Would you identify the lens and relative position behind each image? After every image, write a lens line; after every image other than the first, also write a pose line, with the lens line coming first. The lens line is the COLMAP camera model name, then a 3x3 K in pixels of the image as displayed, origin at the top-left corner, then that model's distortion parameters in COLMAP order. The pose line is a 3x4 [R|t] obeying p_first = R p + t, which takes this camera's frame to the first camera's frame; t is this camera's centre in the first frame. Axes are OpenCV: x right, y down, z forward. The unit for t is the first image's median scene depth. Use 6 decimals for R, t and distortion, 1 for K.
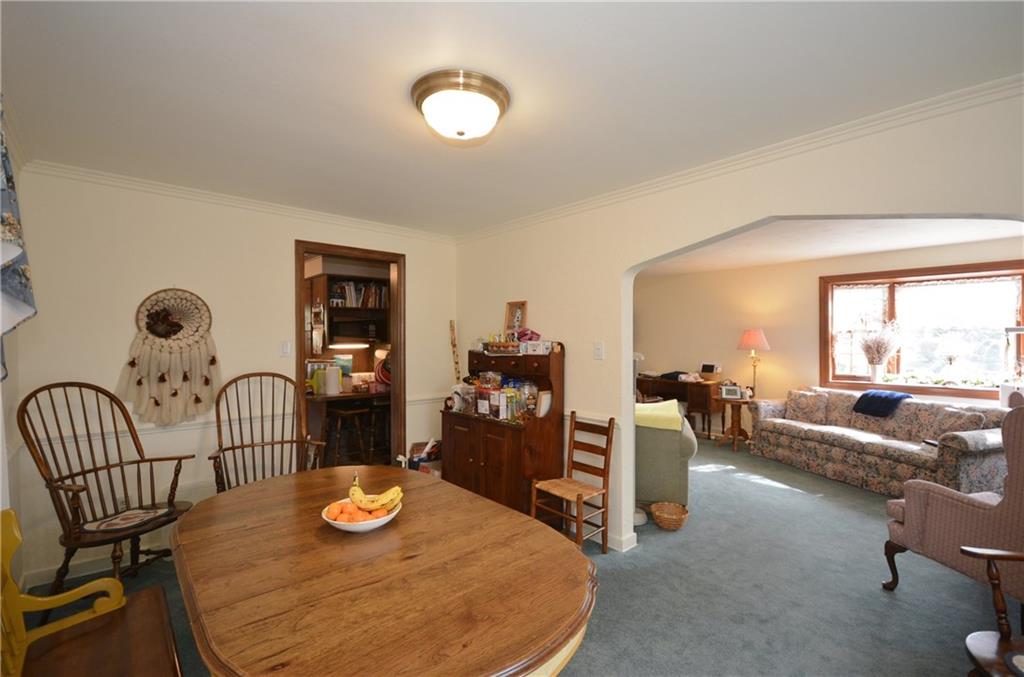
lens RADIAL K [[452.7, 0, 512.4], [0, 452.7, 338.6], [0, 0, 1]] dist [0.000111, -0.004571]
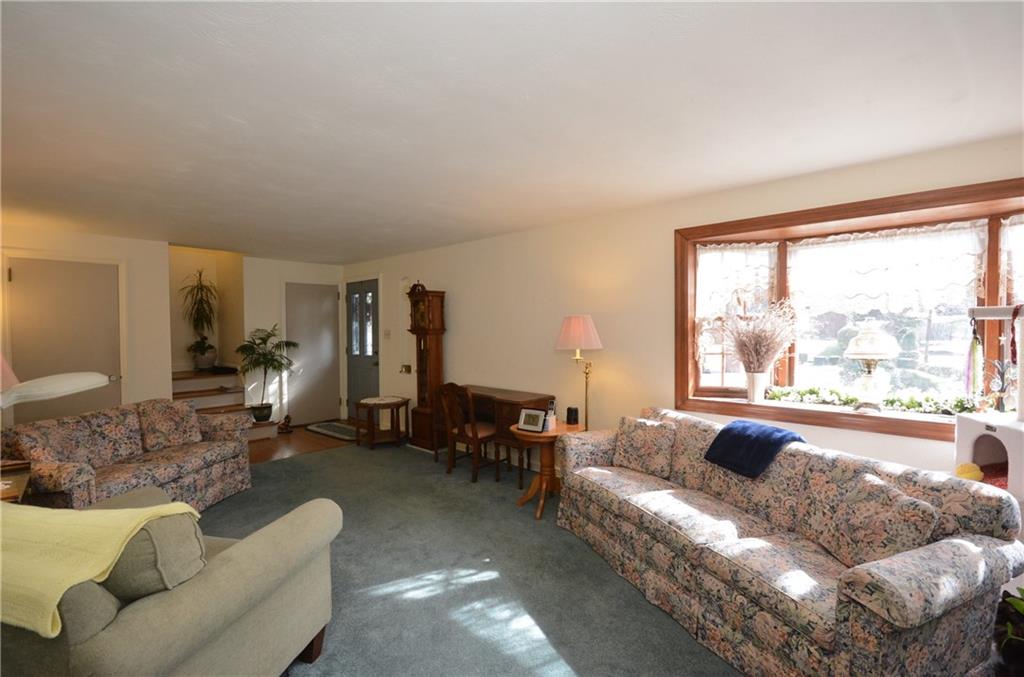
lens RADIAL K [[452.7, 0, 509.5], [0, 452.7, 340.1], [0, 0, 1]] dist [0.000111, -0.004571]
pose [[0.995243, -0.009727, 0.096940, 0.415279], [0.007630, 0.999729, 0.021979, -0.001789], [-0.097128, -0.021135, 0.995047, 0.425880]]
